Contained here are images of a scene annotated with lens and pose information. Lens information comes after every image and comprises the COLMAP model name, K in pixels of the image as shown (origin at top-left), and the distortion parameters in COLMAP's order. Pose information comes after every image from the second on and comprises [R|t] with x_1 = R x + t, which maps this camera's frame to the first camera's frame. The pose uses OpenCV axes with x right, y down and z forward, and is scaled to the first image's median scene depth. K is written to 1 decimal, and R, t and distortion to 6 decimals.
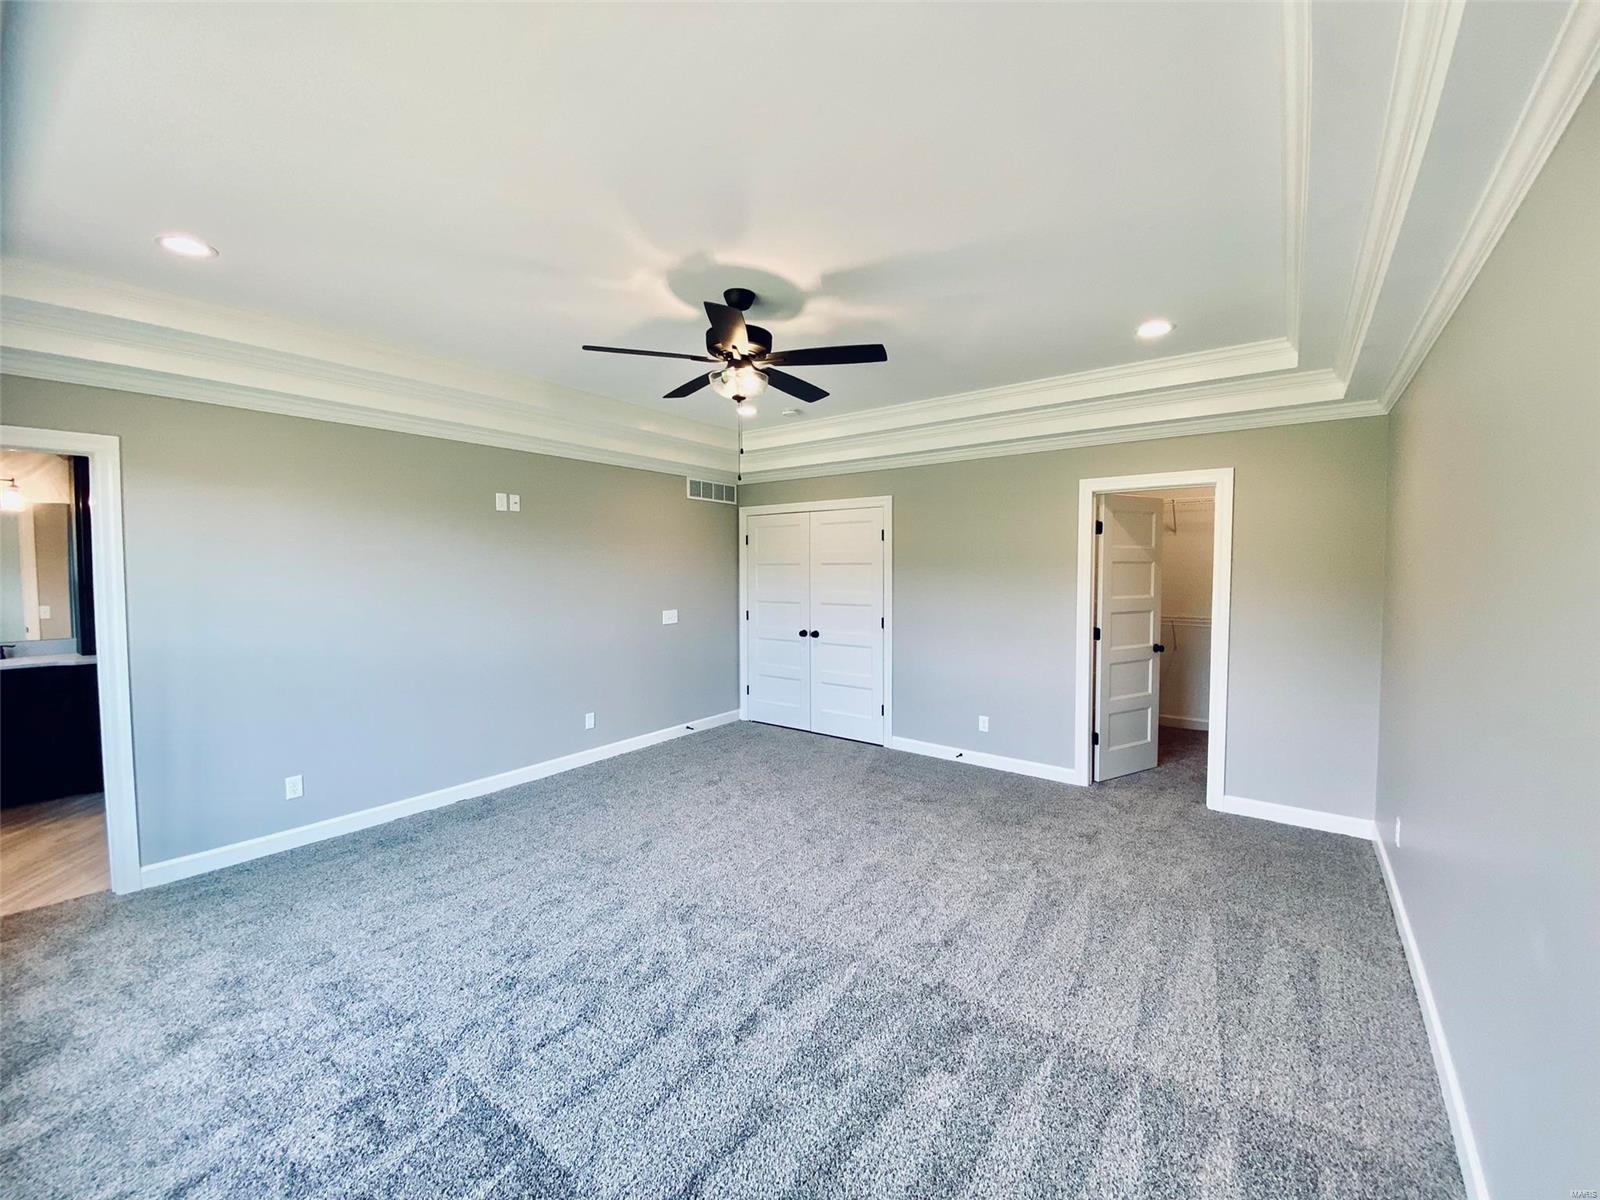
lens RADIAL K [[654.4, 0, 805.1], [0, 654.4, 596.1], [0, 0, 1]] dist [0.014327, -0.018892]
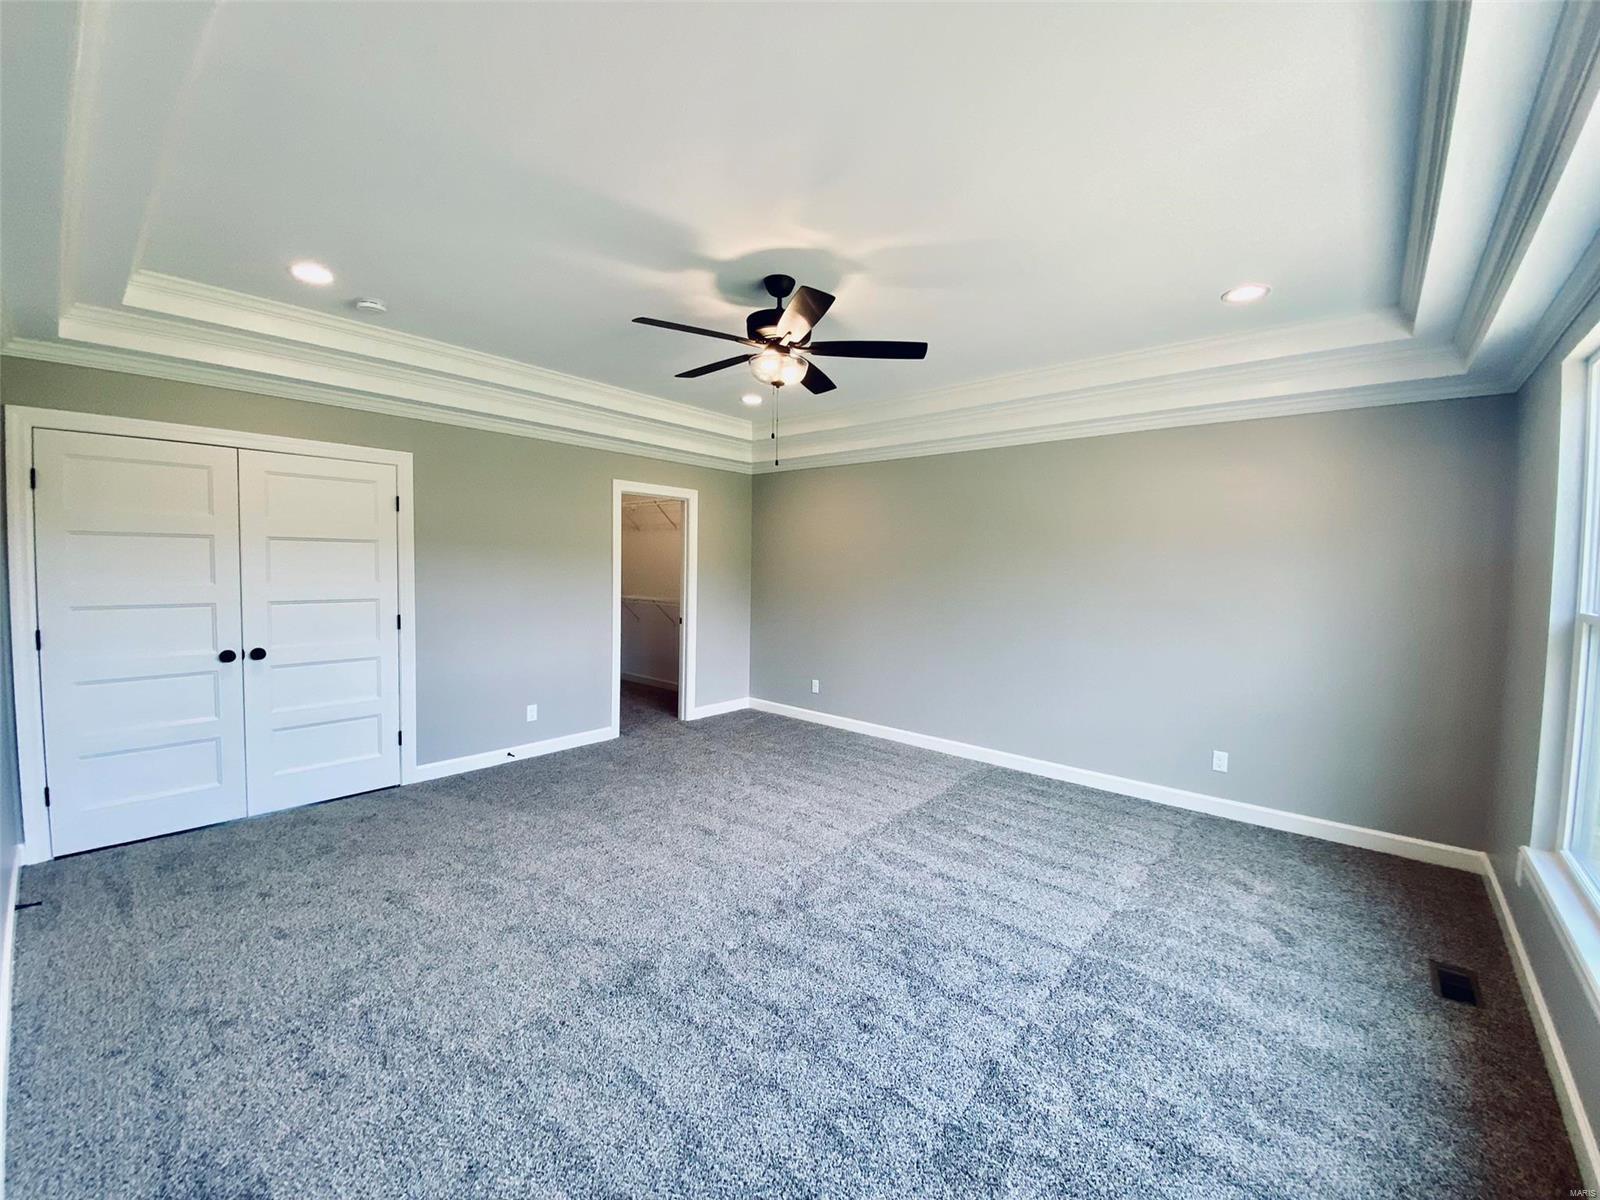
lens RADIAL K [[654.4, 0, 805.1], [0, 654.4, 596.1], [0, 0, 1]] dist [0.014327, -0.018892]
pose [[0.044724, -0.045128, 0.997980, -0.750233], [0.025557, 0.998704, 0.044016, -0.011689], [-0.998672, 0.023536, 0.045820, 0.614345]]
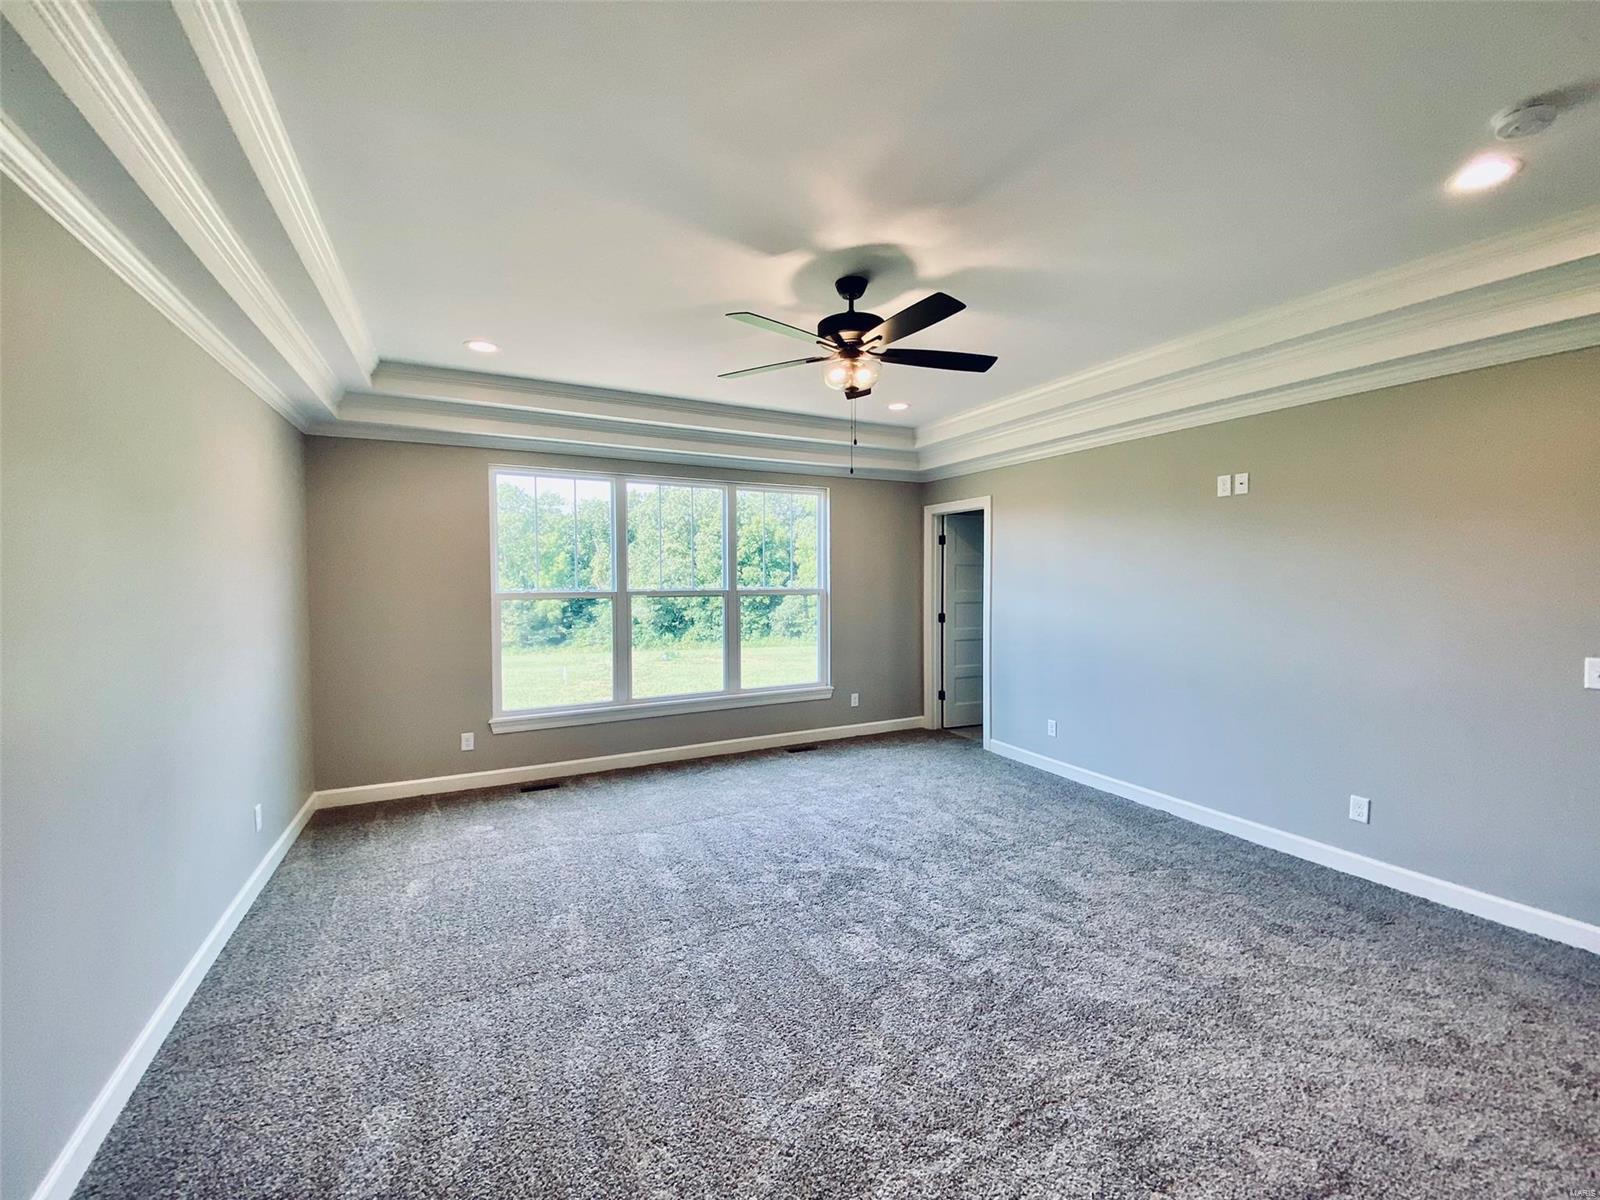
lens RADIAL K [[654.4, 0, 805.1], [0, 654.4, 596.1], [0, 0, 1]] dist [0.014327, -0.018892]
pose [[-0.468335, 0.032376, -0.882957, 0.532464], [-0.034388, 0.997903, 0.054831, -0.031660], [0.882881, 0.056042, -0.466240, 0.937486]]
